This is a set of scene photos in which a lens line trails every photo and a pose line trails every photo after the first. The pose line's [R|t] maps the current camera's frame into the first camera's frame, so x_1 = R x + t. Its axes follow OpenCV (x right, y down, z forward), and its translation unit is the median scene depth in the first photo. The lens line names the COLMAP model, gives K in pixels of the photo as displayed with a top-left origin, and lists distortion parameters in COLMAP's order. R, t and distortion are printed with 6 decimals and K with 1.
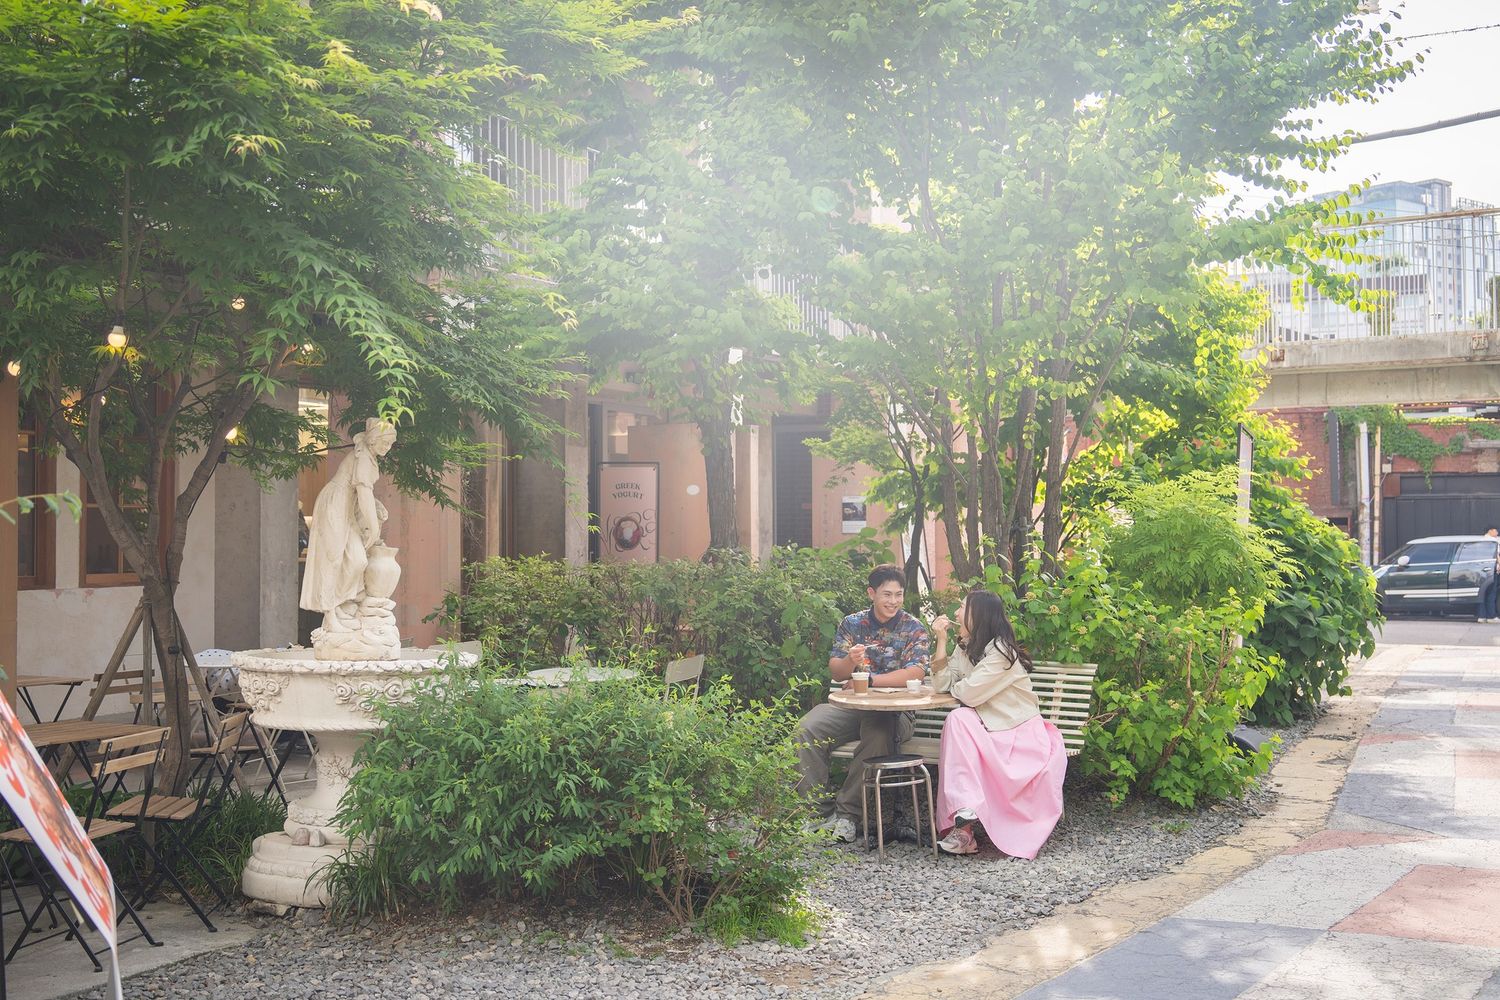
lens RADIAL K [[2016.8, 0, 632.0], [0, 2016.8, 504.1], [0, 0, 1]] dist [0.044389, -0.065573]
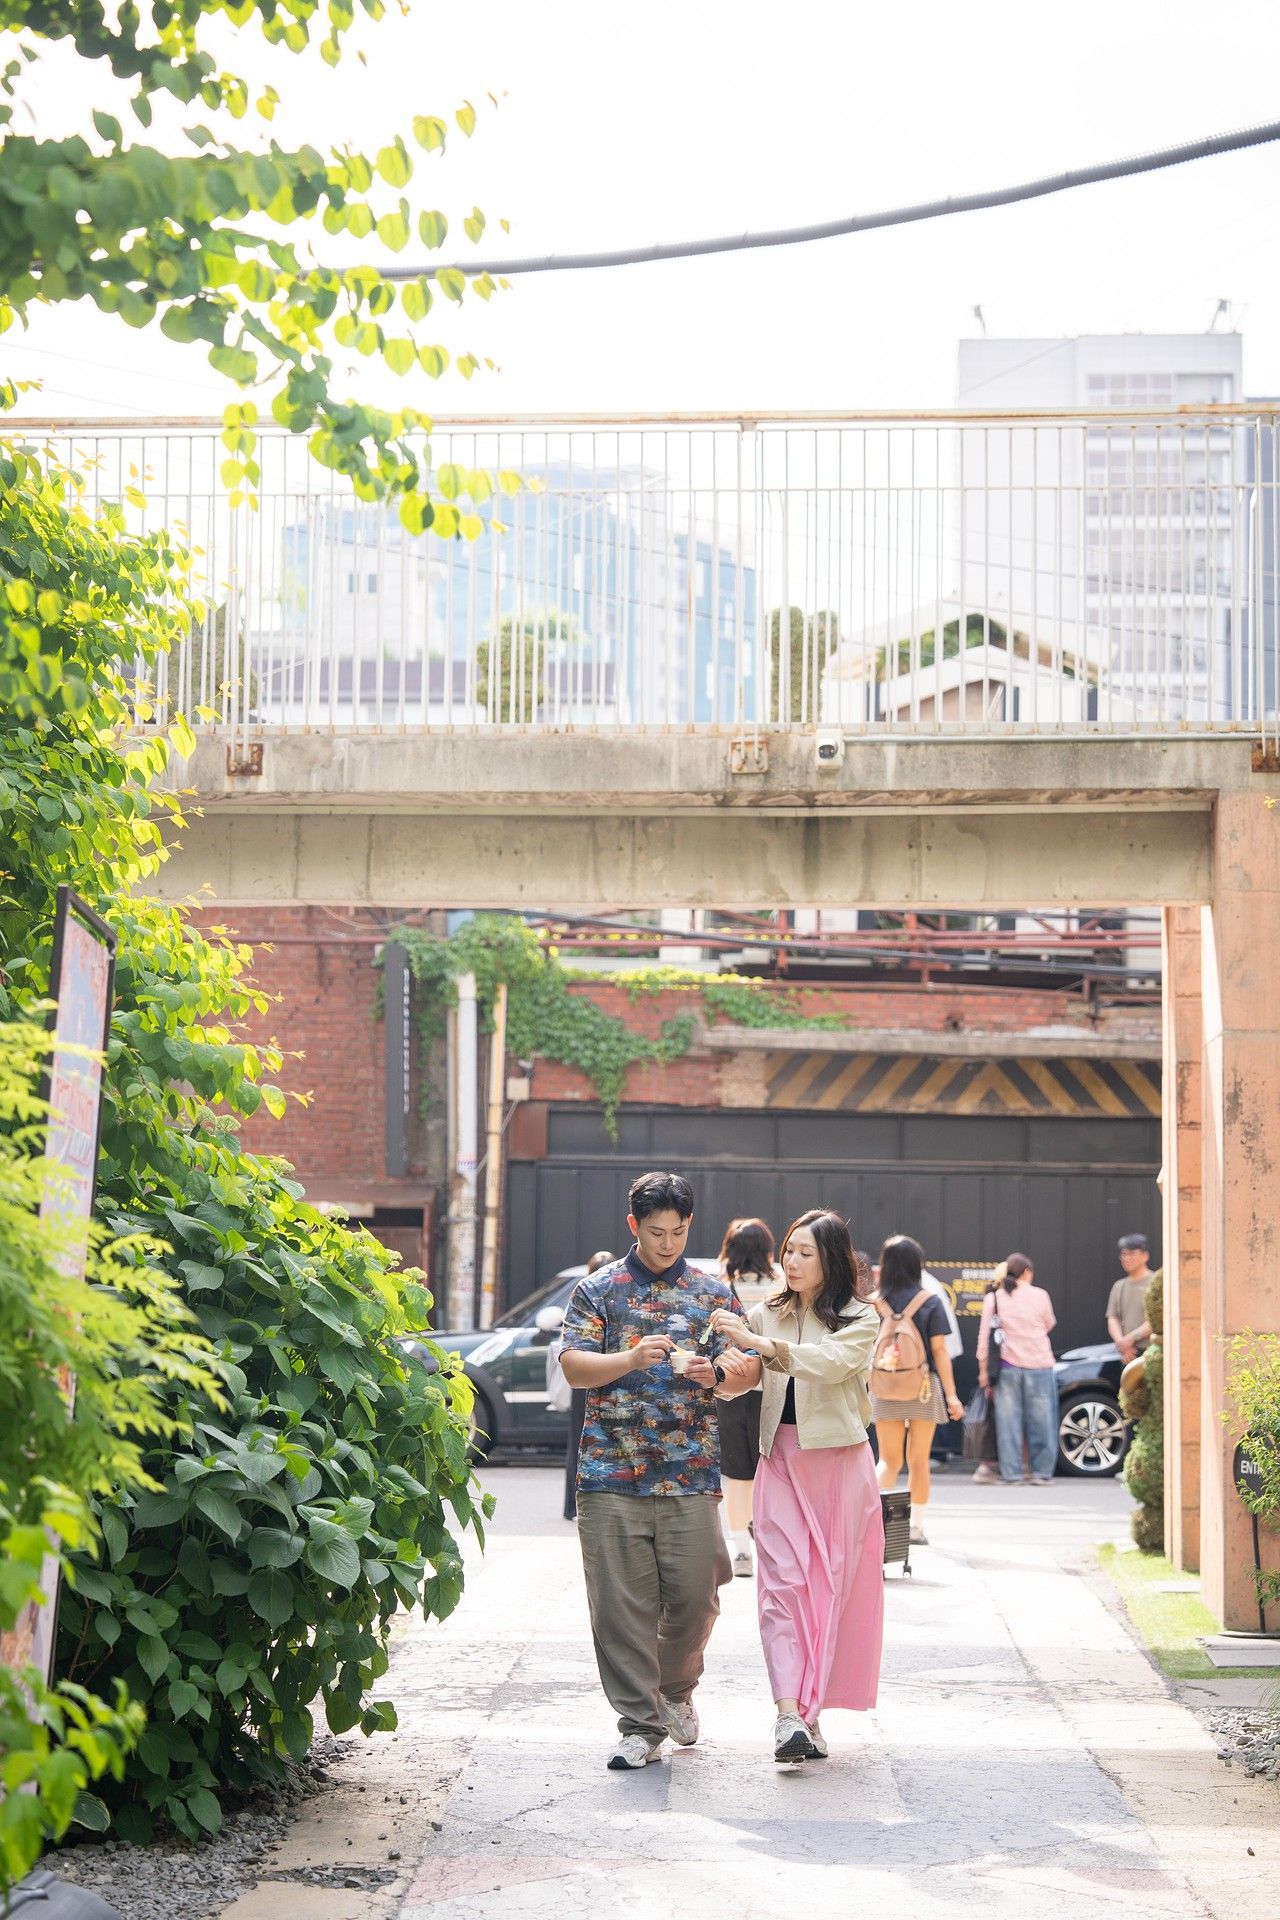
lens RADIAL K [[3862.4, 0, 640.0], [0, 3862.4, 960.0], [0, 0, 1]] dist [0.043514, -0.074190]
pose [[0.926461, 0.045594, 0.373619, 0.128120], [-0.024896, 0.997885, -0.060040, 0.002974], [-0.375567, 0.046322, 0.925637, 0.334192]]
